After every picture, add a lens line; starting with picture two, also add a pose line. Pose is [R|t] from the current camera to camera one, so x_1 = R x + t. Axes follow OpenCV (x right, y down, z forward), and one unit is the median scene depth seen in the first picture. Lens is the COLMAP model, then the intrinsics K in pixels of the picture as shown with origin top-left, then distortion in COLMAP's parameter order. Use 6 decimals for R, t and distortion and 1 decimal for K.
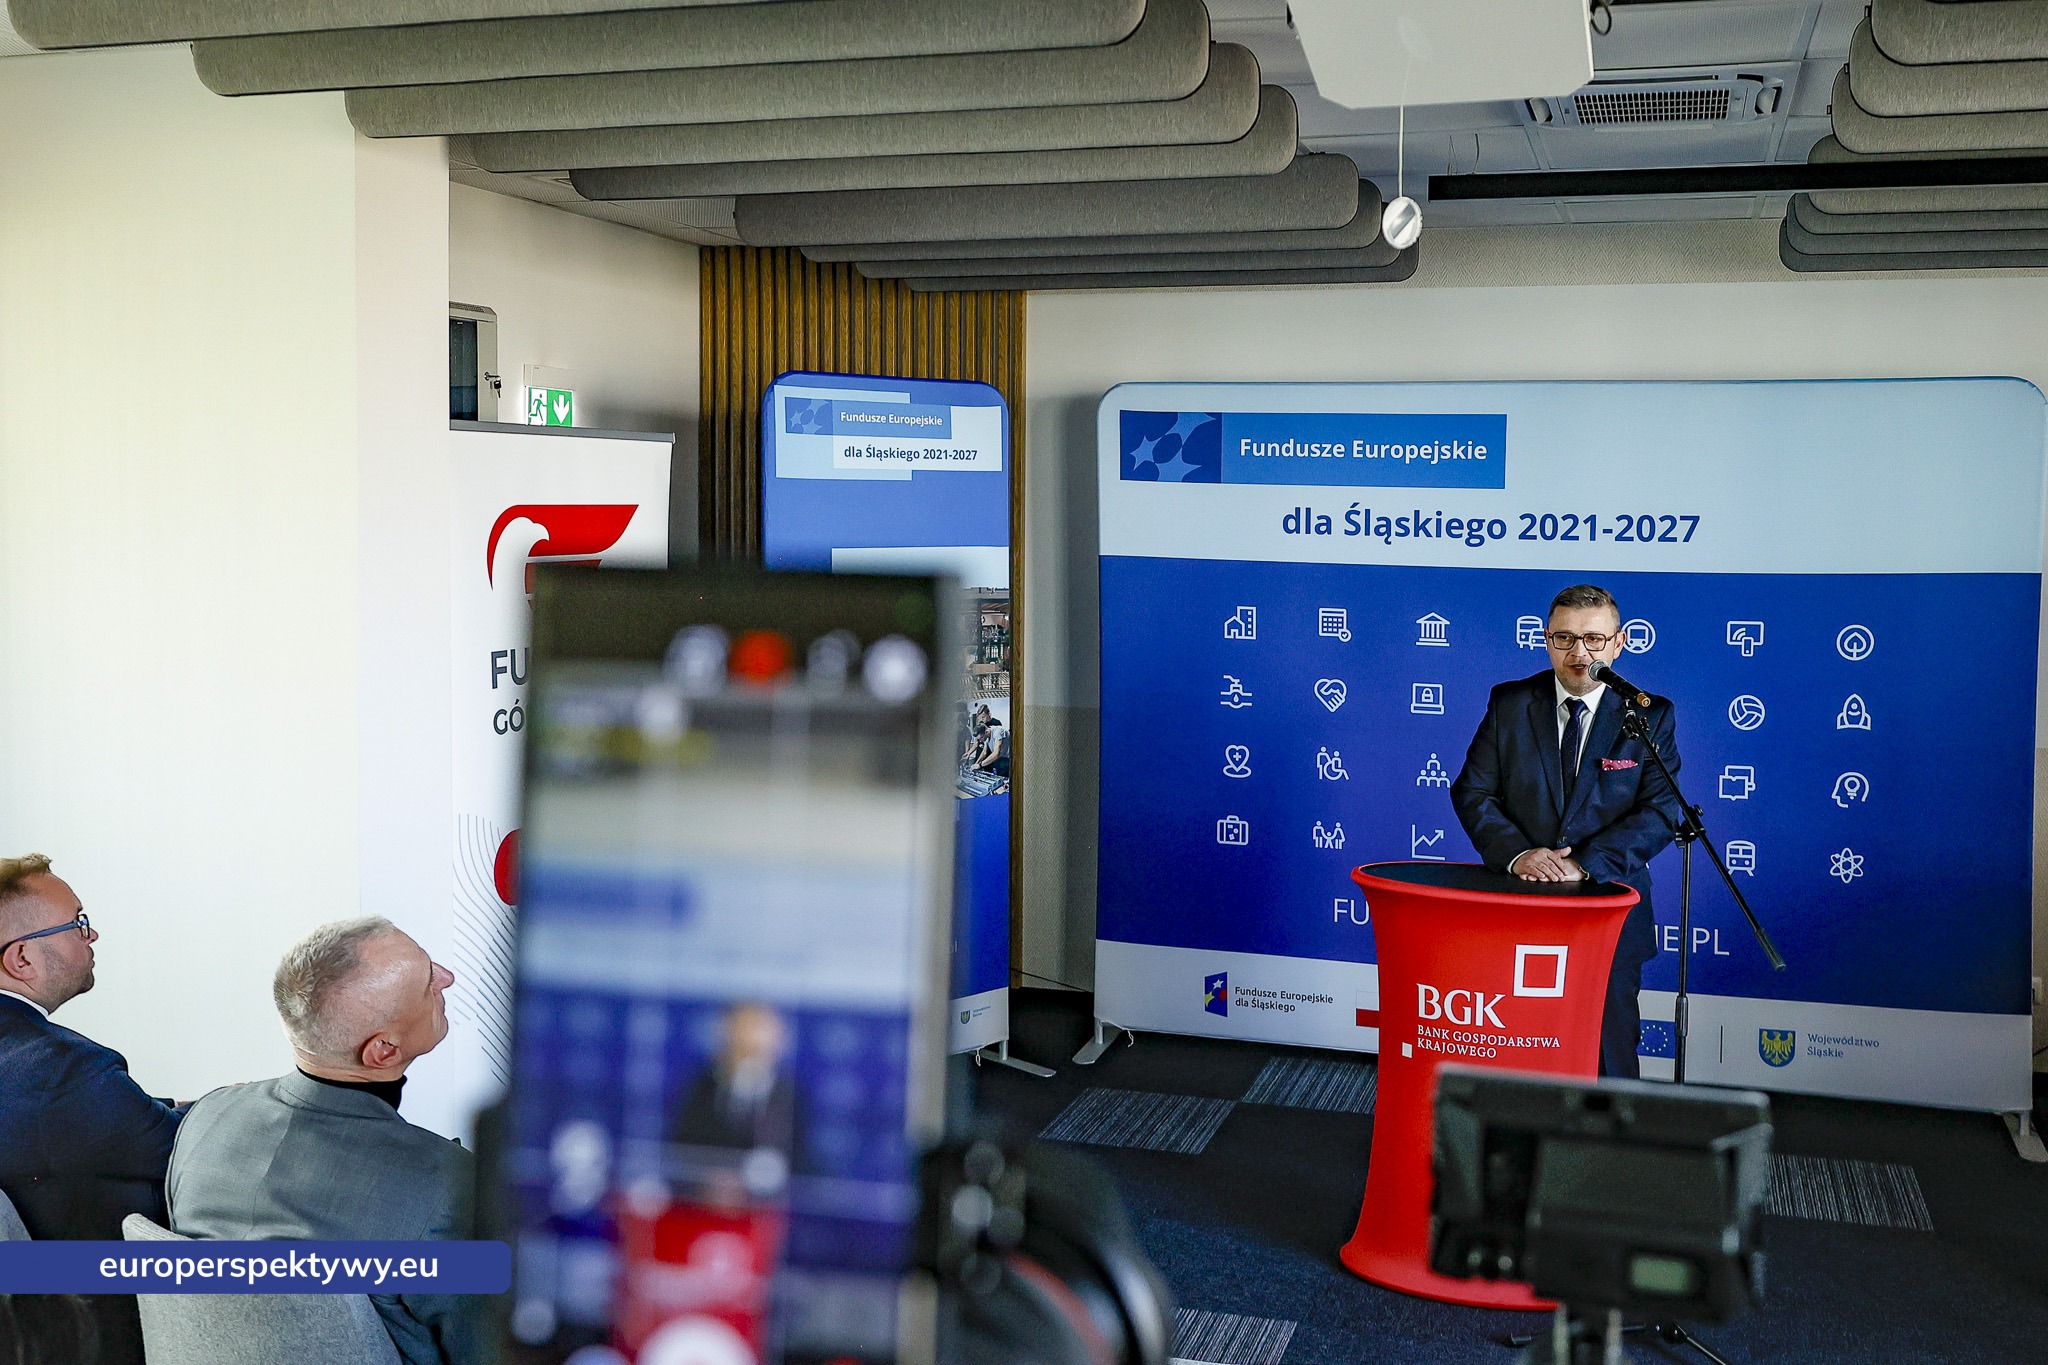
lens RADIAL K [[1787.0, 0, 1161.5], [0, 1787.0, 613.6], [0, 0, 1]] dist [0.012058, 0.000510]
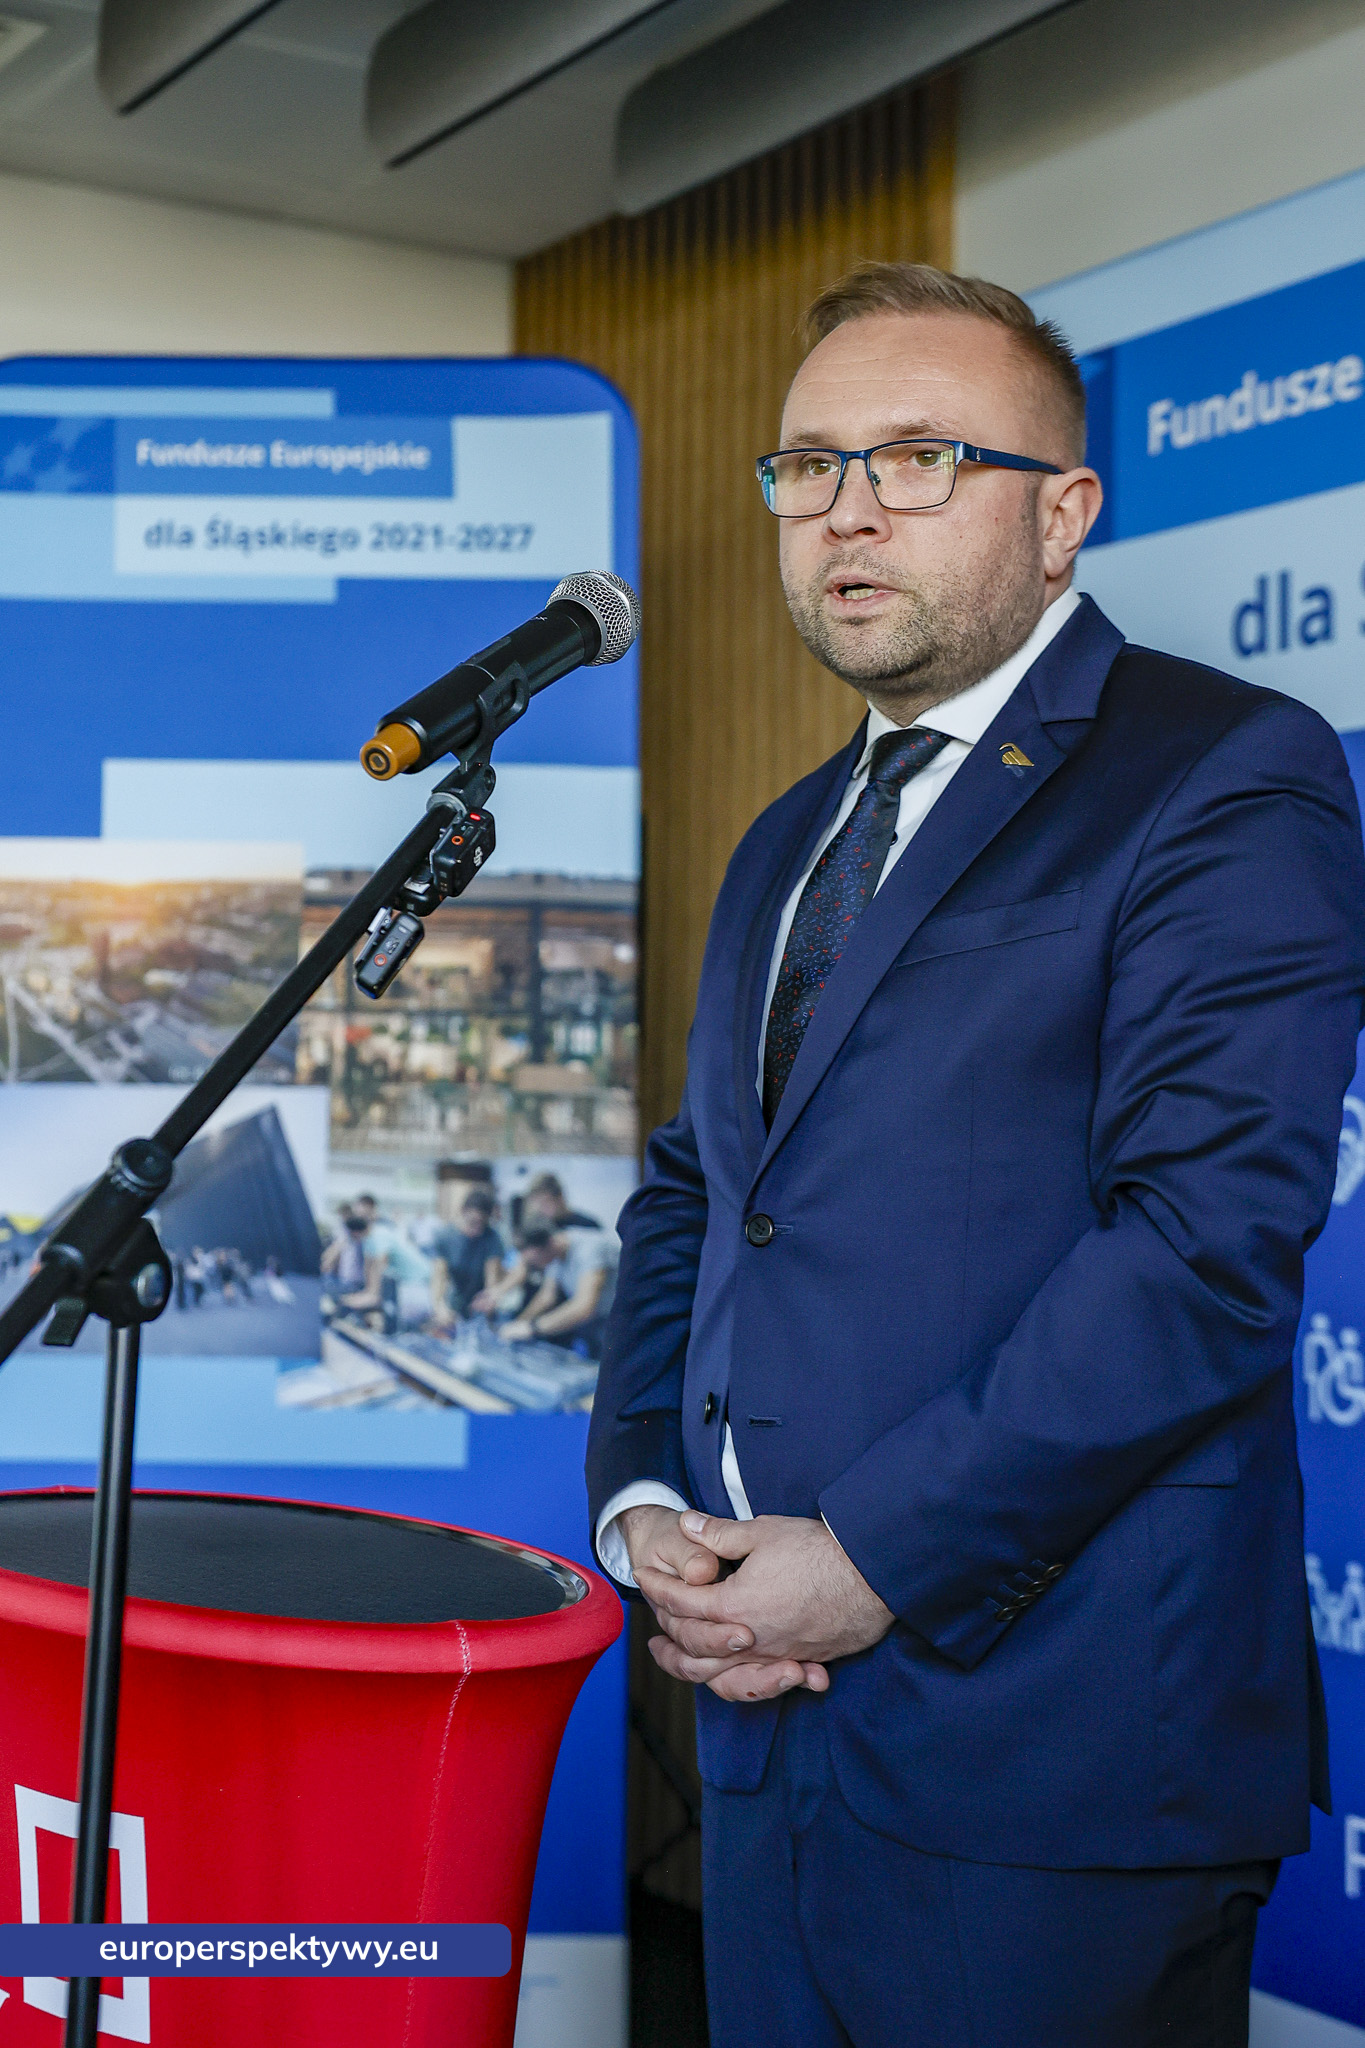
lens RADIAL K [[3173.7, 0, 682.5], [0, 3173.7, 1024.0], [0, 0, 1]] dist [-0.008884, -0.061293]
pose [[0.726174, -0.028565, -0.686918, 0.401700], [-0.052751, 0.993876, -0.097096, 0.085379], [0.685485, 0.106744, 0.720220, 0.526077]]
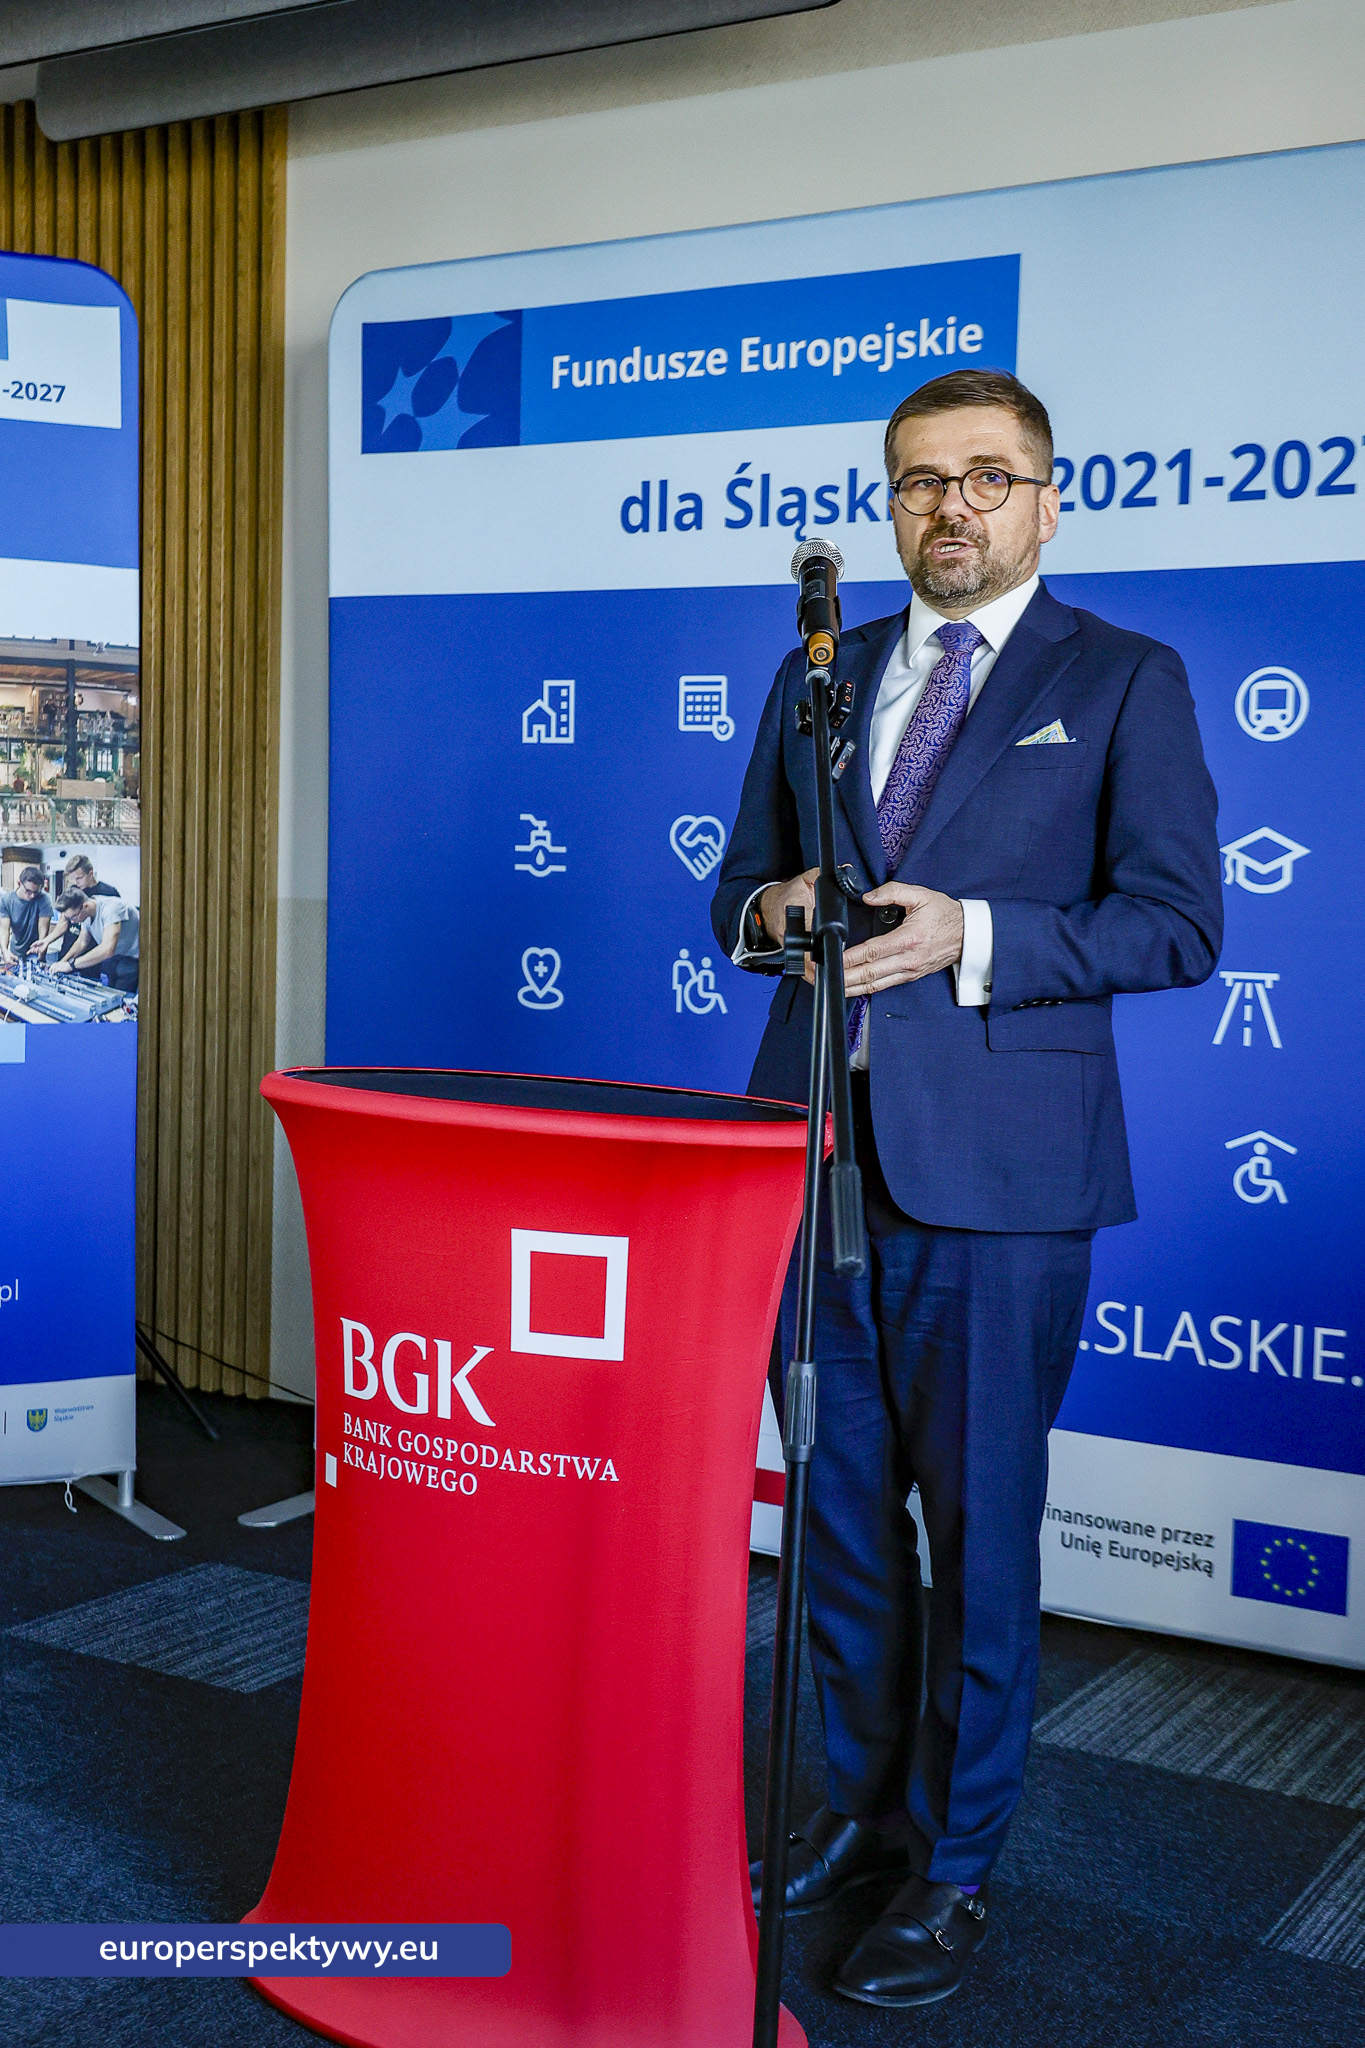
lens RADIAL K [[2446.8, 0, 604.2], [0, 2446.8, 1036.2], [0, 0, 1]] dist [0.003047, 0.004237]
pose [[0.960382, 0.032803, -0.276748, 0.269096], [-0.031539, 0.999462, 0.009017, 0.095846], [0.276895, 0.000069, 0.960900, 0.324667]]
